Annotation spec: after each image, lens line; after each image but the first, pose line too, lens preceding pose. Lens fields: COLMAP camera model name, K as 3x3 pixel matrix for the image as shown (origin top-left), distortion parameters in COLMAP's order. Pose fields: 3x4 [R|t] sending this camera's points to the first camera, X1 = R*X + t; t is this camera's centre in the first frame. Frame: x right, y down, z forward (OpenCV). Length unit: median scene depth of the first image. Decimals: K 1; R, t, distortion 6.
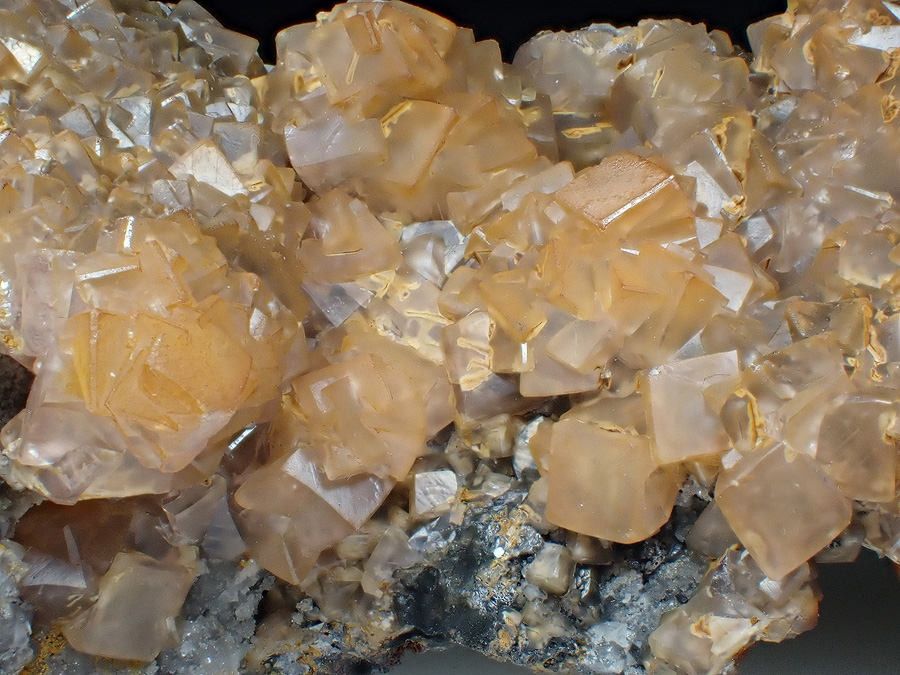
lens RADIAL K [[1800.7, 0, 445.0], [0, 1800.7, 336.6], [0, 0, 1]] dist [0.019260, 0.000000]
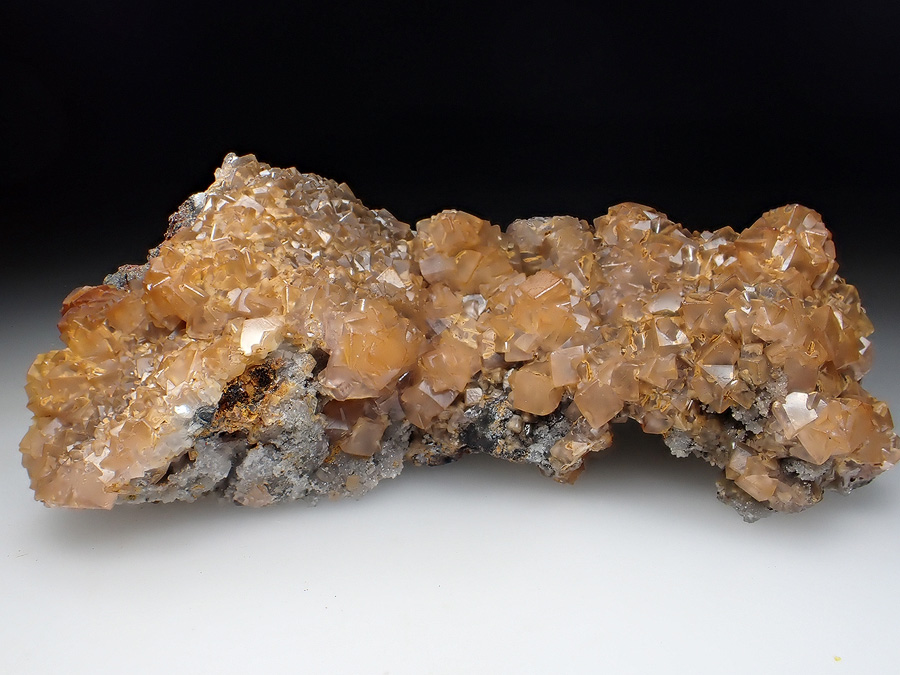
lens RADIAL K [[781.7, 0, 457.8], [0, 781.7, 339.4], [0, 0, 1]] dist [-0.007967, -0.008290]
pose [[0.998849, 0.001131, -0.047945, 0.027383], [0.000459, 0.999451, 0.033133, -0.039213], [0.047956, -0.033117, 0.998300, -0.187241]]
